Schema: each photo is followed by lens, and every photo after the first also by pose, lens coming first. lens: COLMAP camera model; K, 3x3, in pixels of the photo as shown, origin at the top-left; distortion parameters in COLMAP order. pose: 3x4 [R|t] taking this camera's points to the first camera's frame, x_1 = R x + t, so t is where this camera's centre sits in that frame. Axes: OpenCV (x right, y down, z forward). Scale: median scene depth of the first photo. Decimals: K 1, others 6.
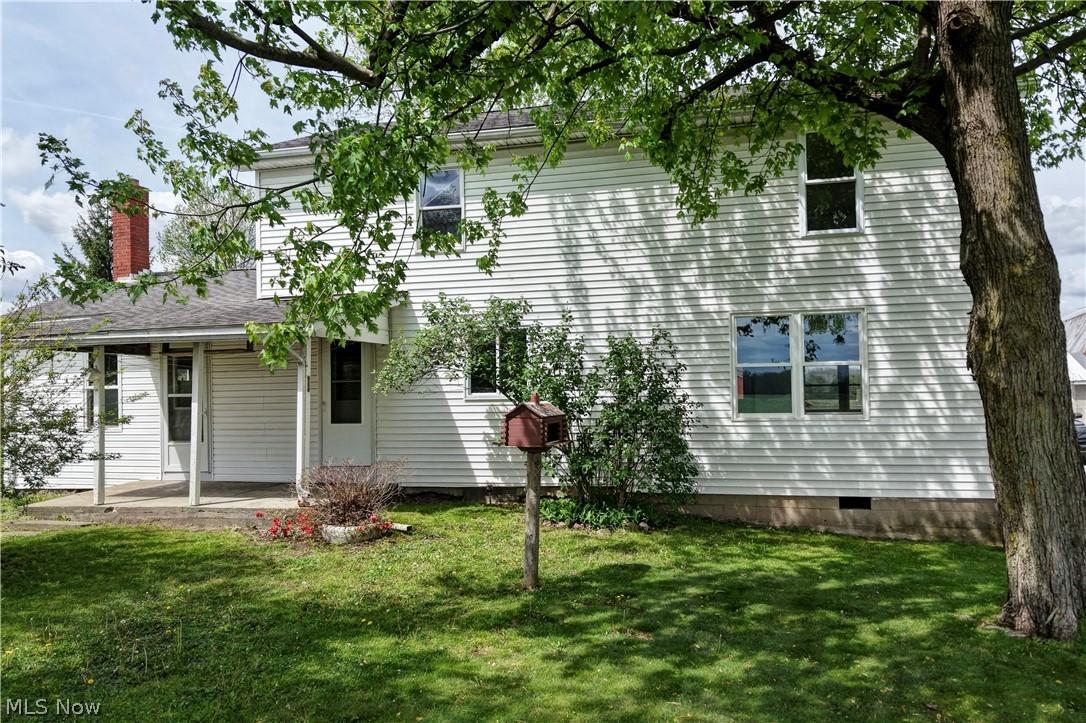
lens RADIAL K [[851.5, 0, 548.0], [0, 851.5, 361.4], [0, 0, 1]] dist [0.010201, -0.001622]
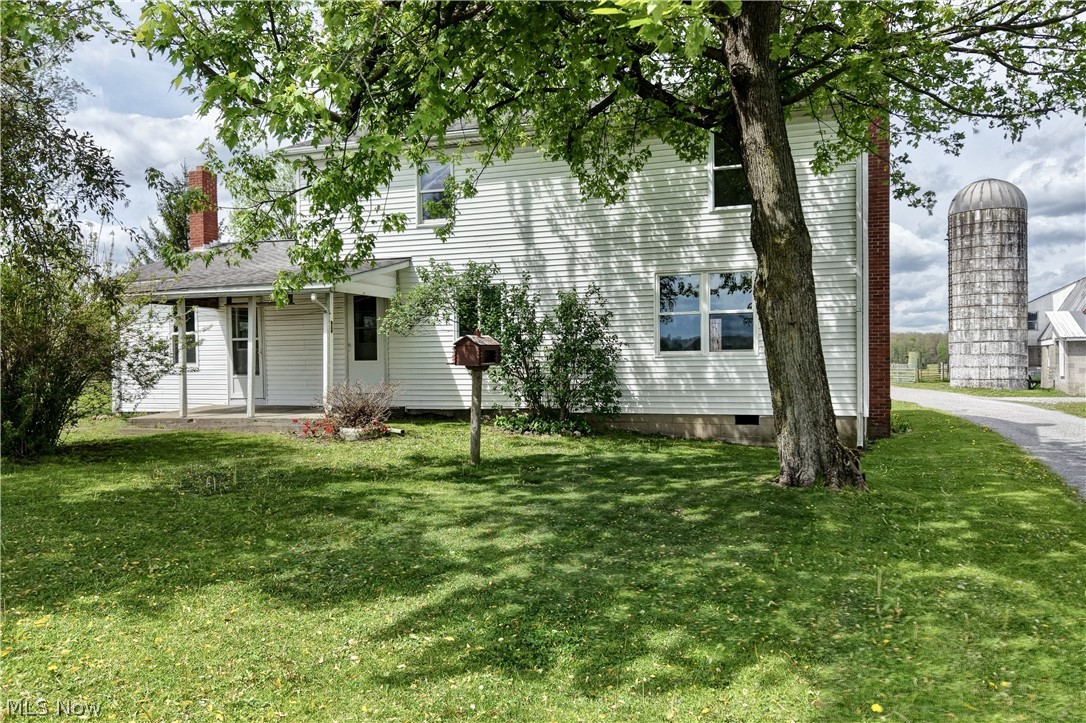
lens RADIAL K [[851.5, 0, 539.4], [0, 851.5, 366.7], [0, 0, 1]] dist [0.010201, -0.001622]
pose [[0.996441, 0.003023, -0.084235, 0.153809], [0.000908, 0.998913, 0.046598, 0.025180], [0.084284, -0.046509, 0.995356, -0.302346]]
